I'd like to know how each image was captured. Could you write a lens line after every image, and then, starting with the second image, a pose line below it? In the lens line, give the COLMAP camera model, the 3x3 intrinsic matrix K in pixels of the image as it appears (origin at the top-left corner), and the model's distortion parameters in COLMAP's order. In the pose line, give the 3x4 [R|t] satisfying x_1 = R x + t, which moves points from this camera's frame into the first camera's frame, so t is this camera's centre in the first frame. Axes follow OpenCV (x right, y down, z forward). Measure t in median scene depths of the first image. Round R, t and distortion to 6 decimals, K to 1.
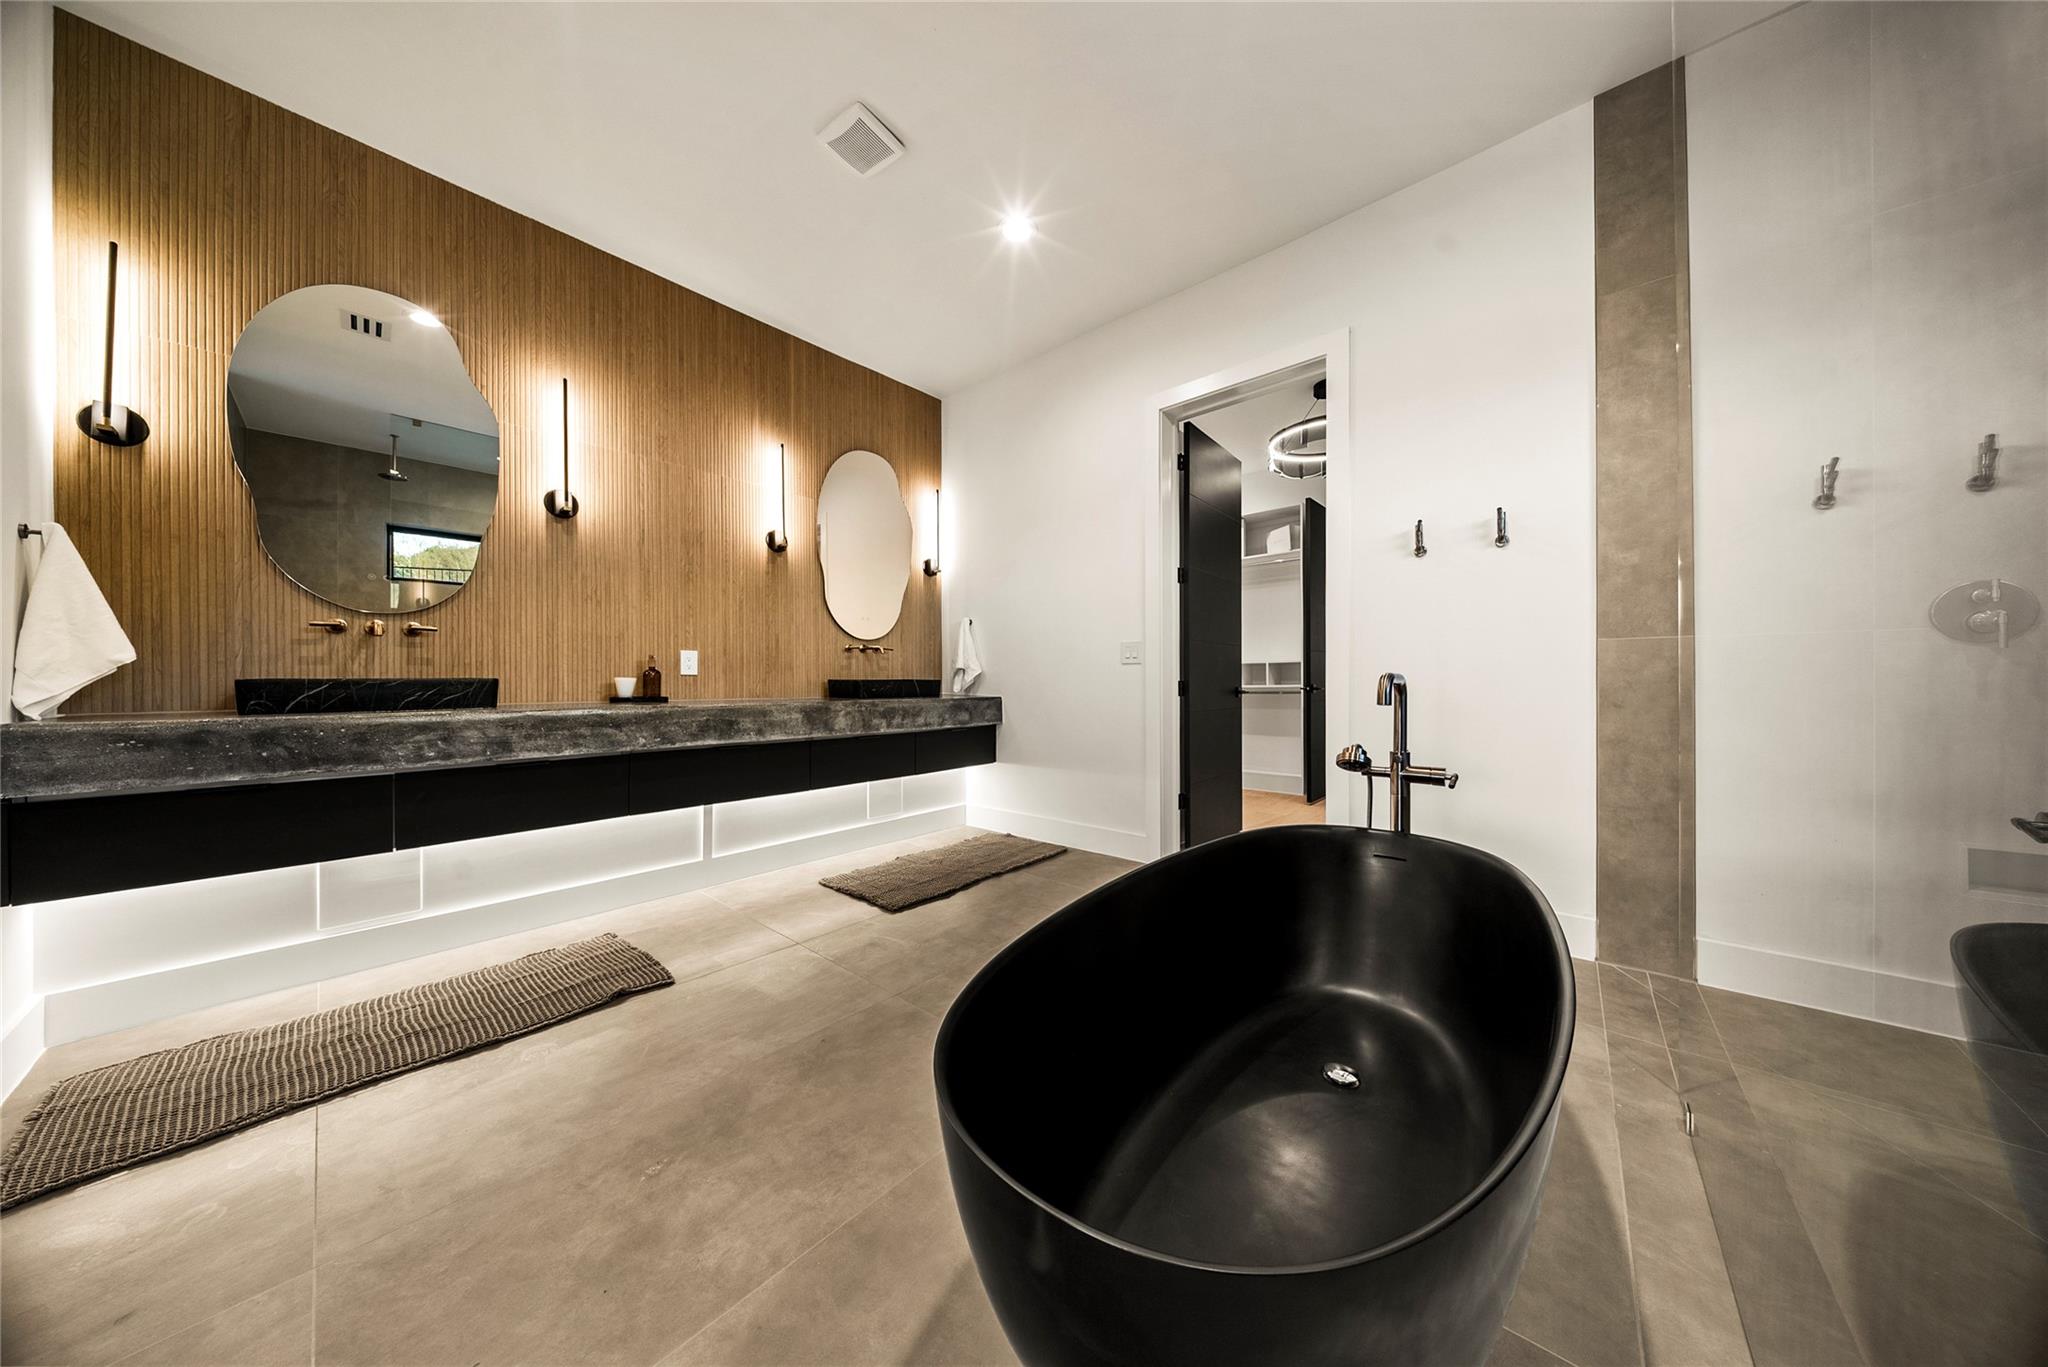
lens RADIAL K [[614.4, 0, 1024.0], [0, 614.4, 683.5], [0, 0, 1]] dist [0.000566, 0.000038]
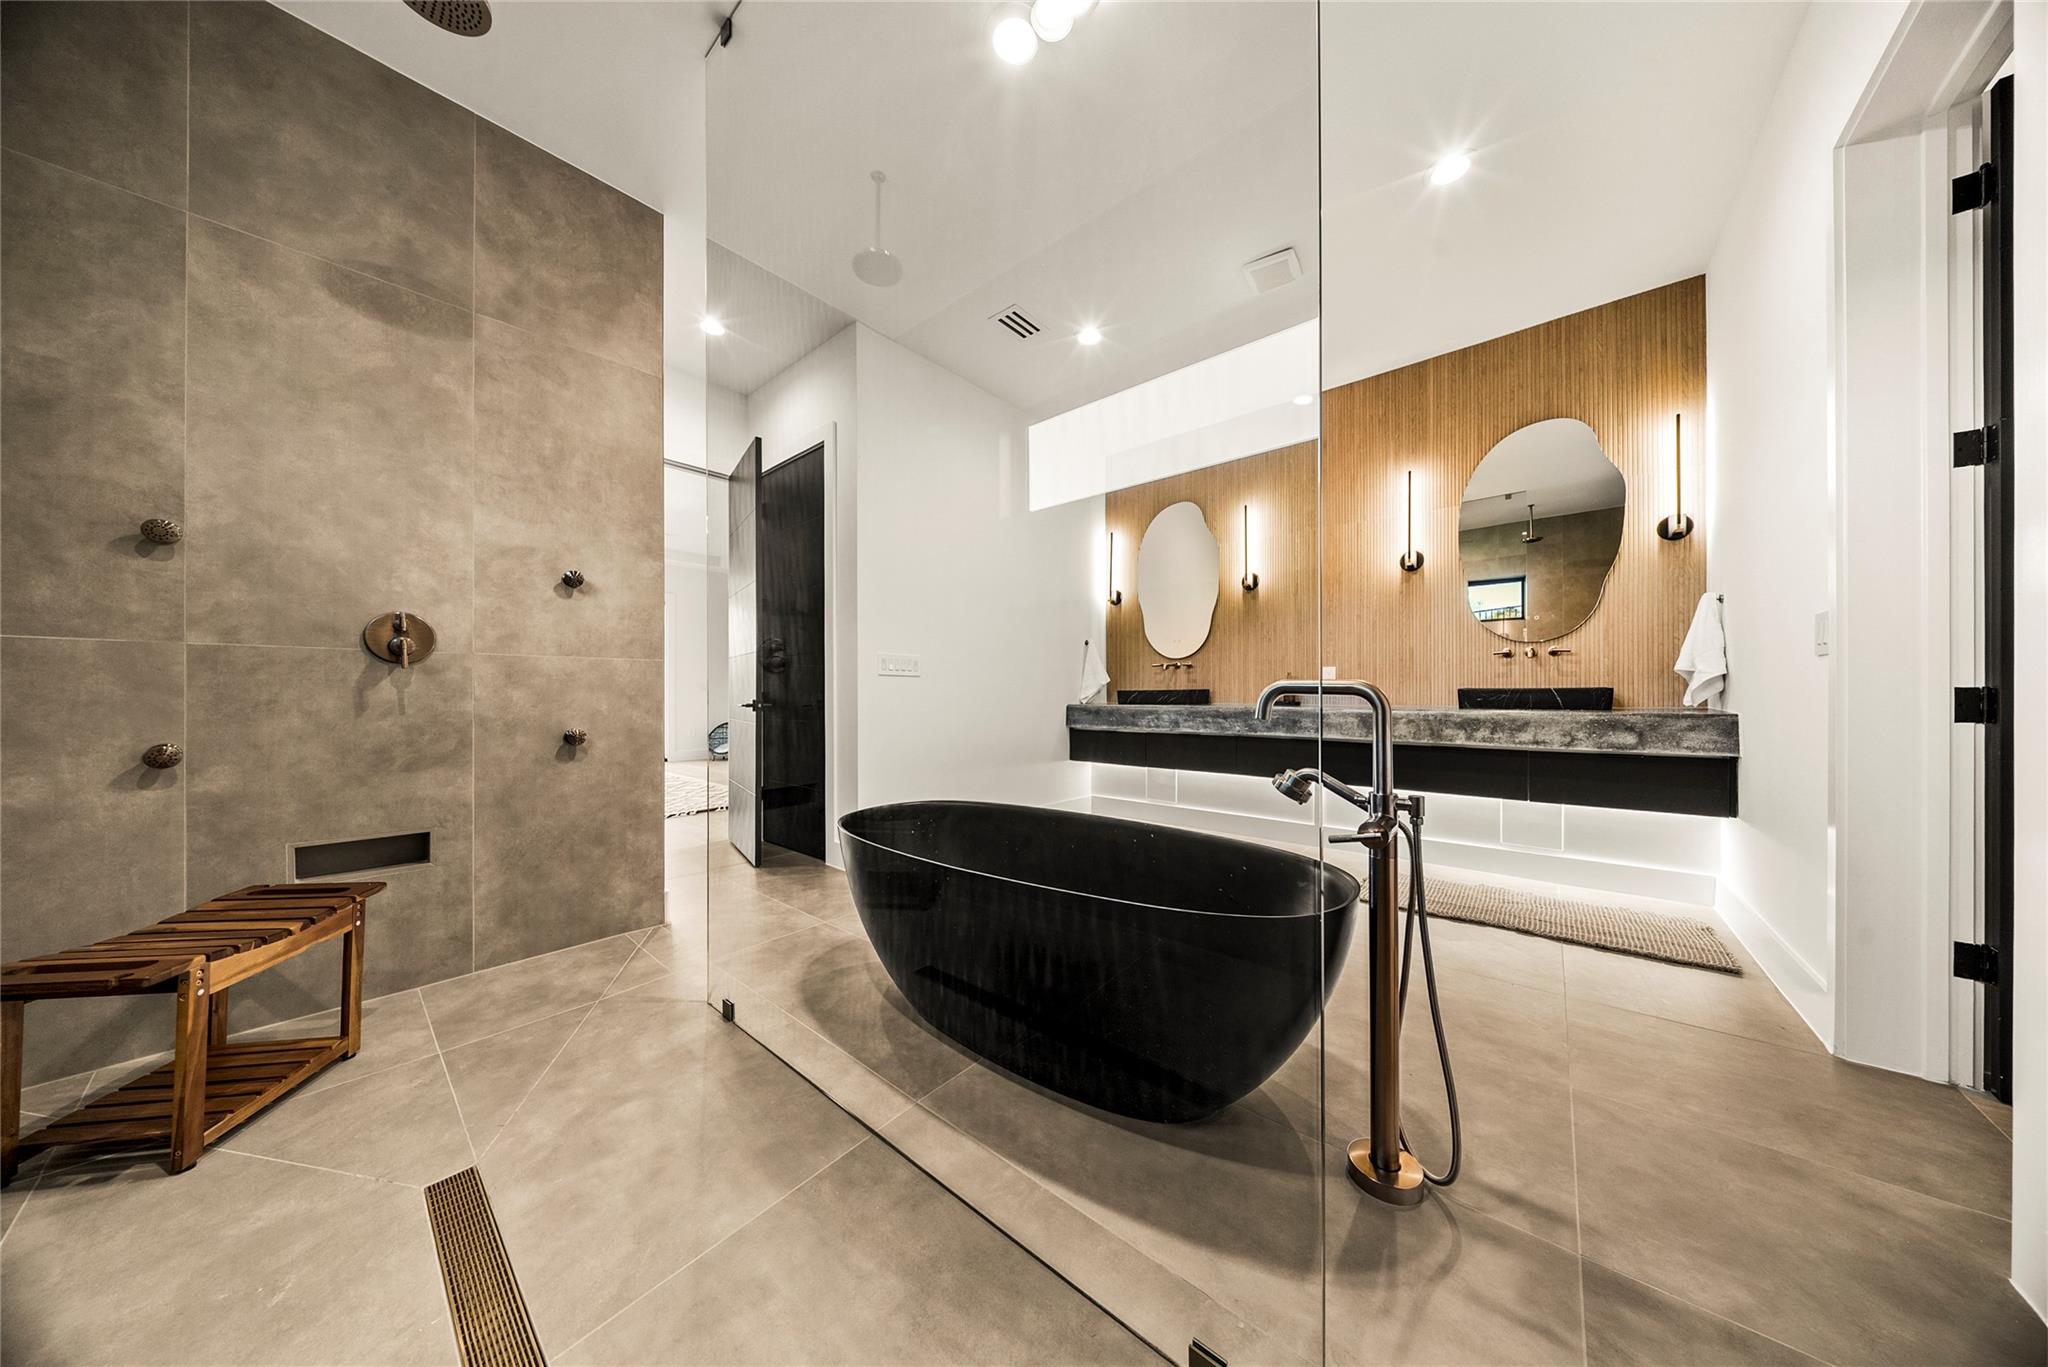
lens RADIAL K [[607.5, 0, 1026.5], [0, 607.5, 694.2], [0, 0, 1]] dist [0.000231, 0.000006]
pose [[0.007168, 0.004377, -0.999965, 0.704747], [-0.000593, 0.999990, 0.004372, -0.001095], [0.999974, 0.000561, 0.007170, 0.330901]]
